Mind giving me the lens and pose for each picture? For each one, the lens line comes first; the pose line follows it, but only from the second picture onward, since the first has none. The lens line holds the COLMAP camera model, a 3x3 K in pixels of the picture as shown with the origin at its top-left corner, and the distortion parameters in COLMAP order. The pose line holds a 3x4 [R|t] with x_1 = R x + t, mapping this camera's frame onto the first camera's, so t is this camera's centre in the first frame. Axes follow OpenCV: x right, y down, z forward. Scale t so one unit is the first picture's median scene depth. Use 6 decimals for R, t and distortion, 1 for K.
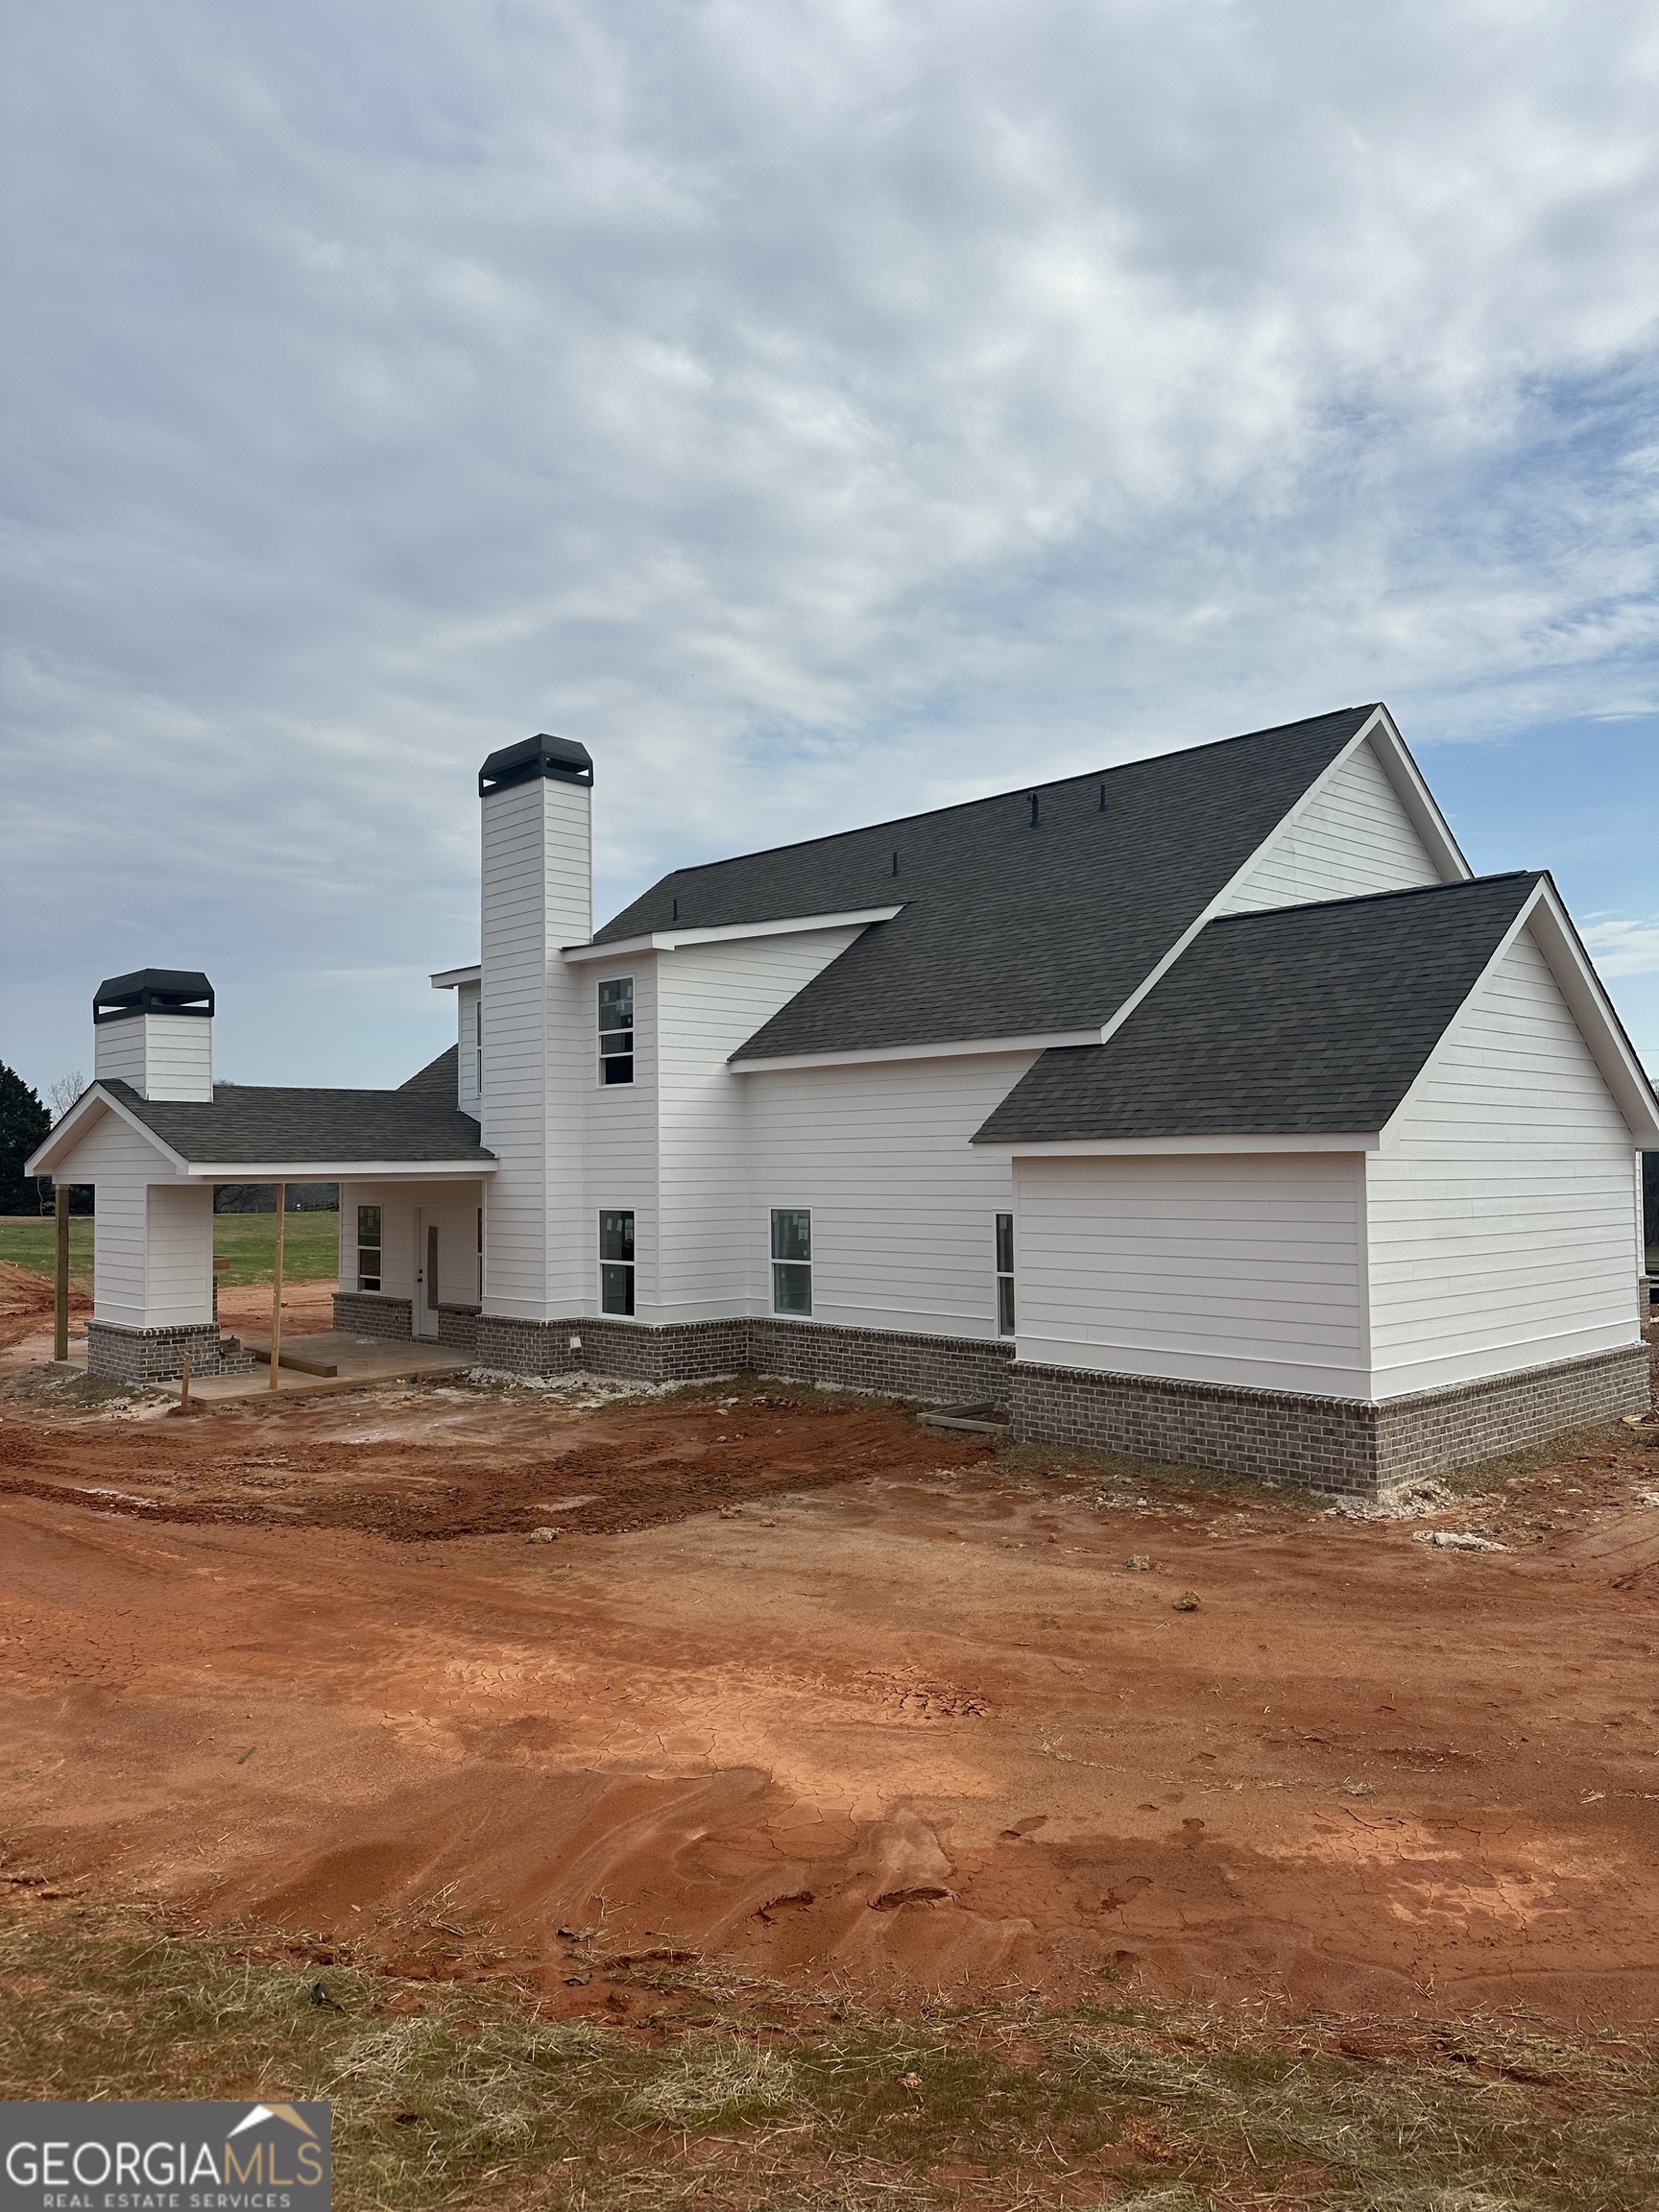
lens RADIAL K [[1589.0, 0, 823.8], [0, 1589.0, 1117.1], [0, 0, 1]] dist [0.038845, -0.032433]
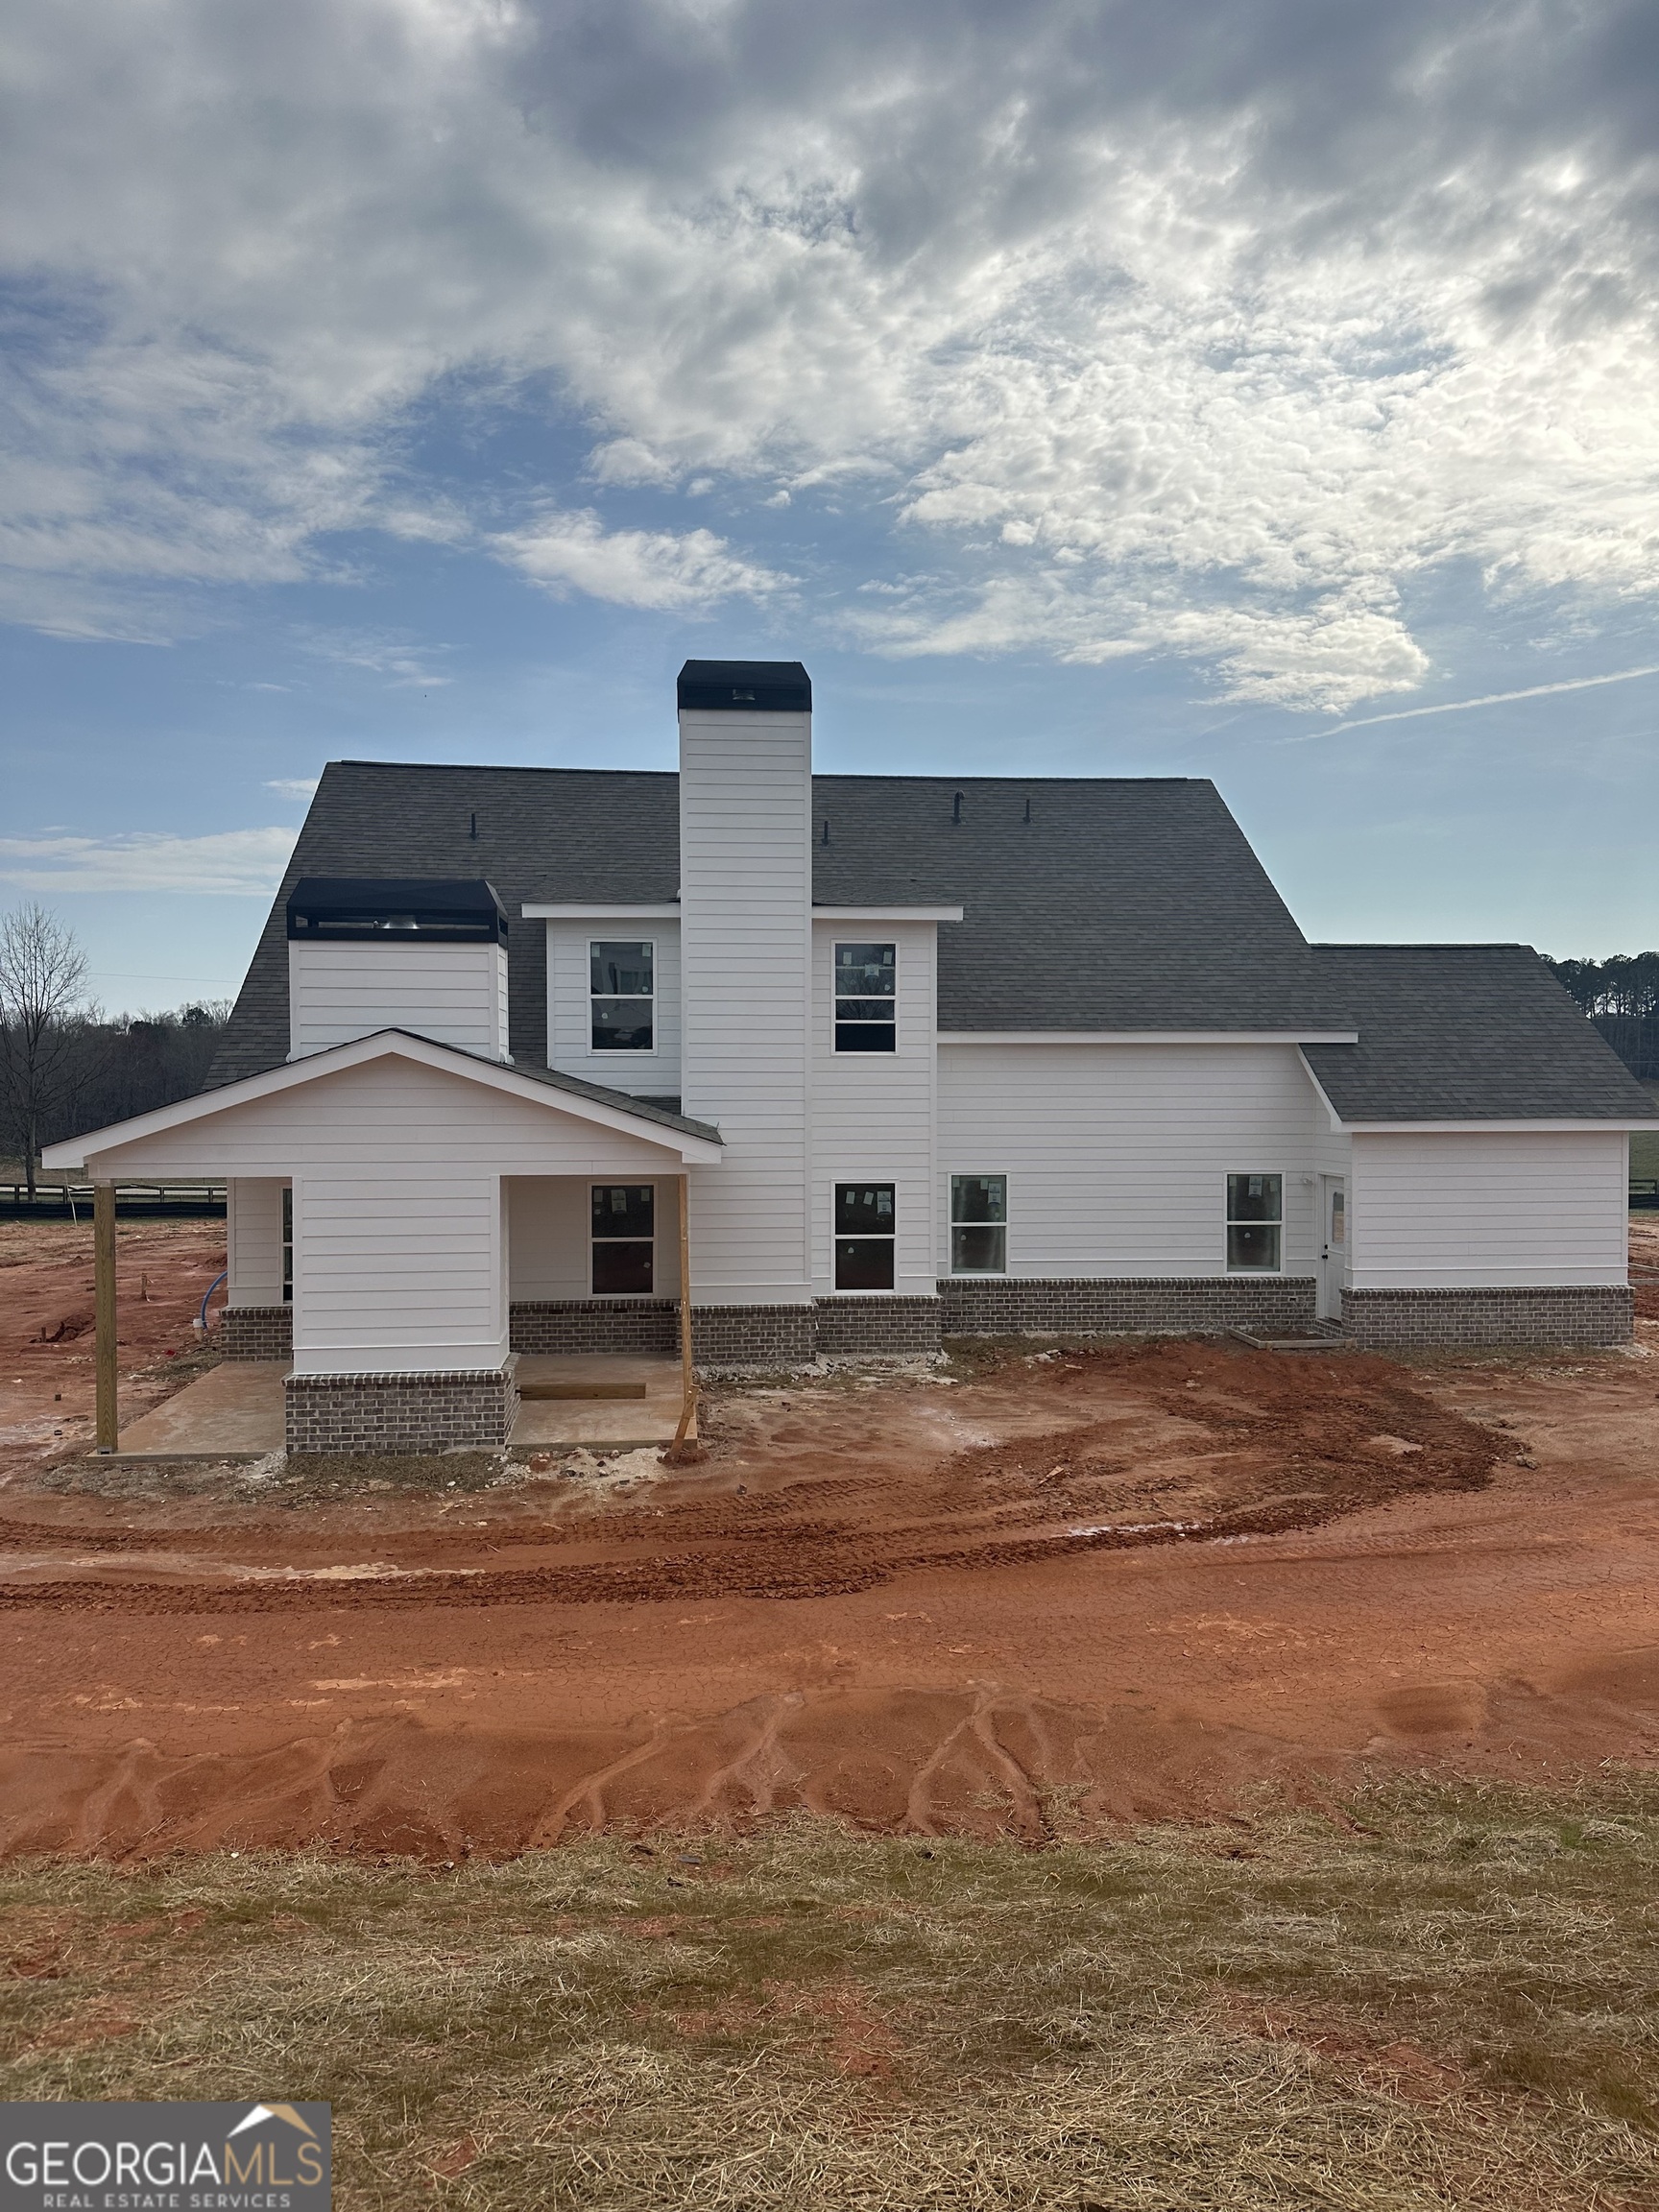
lens RADIAL K [[1589.0, 0, 824.6], [0, 1589.0, 1093.4], [0, 0, 1]] dist [0.038845, -0.032433]
pose [[0.607861, -0.000229, 0.794043, -0.915254], [-0.030516, 0.999254, 0.023648, -0.017871], [-0.793457, -0.038606, 0.607401, 0.435841]]
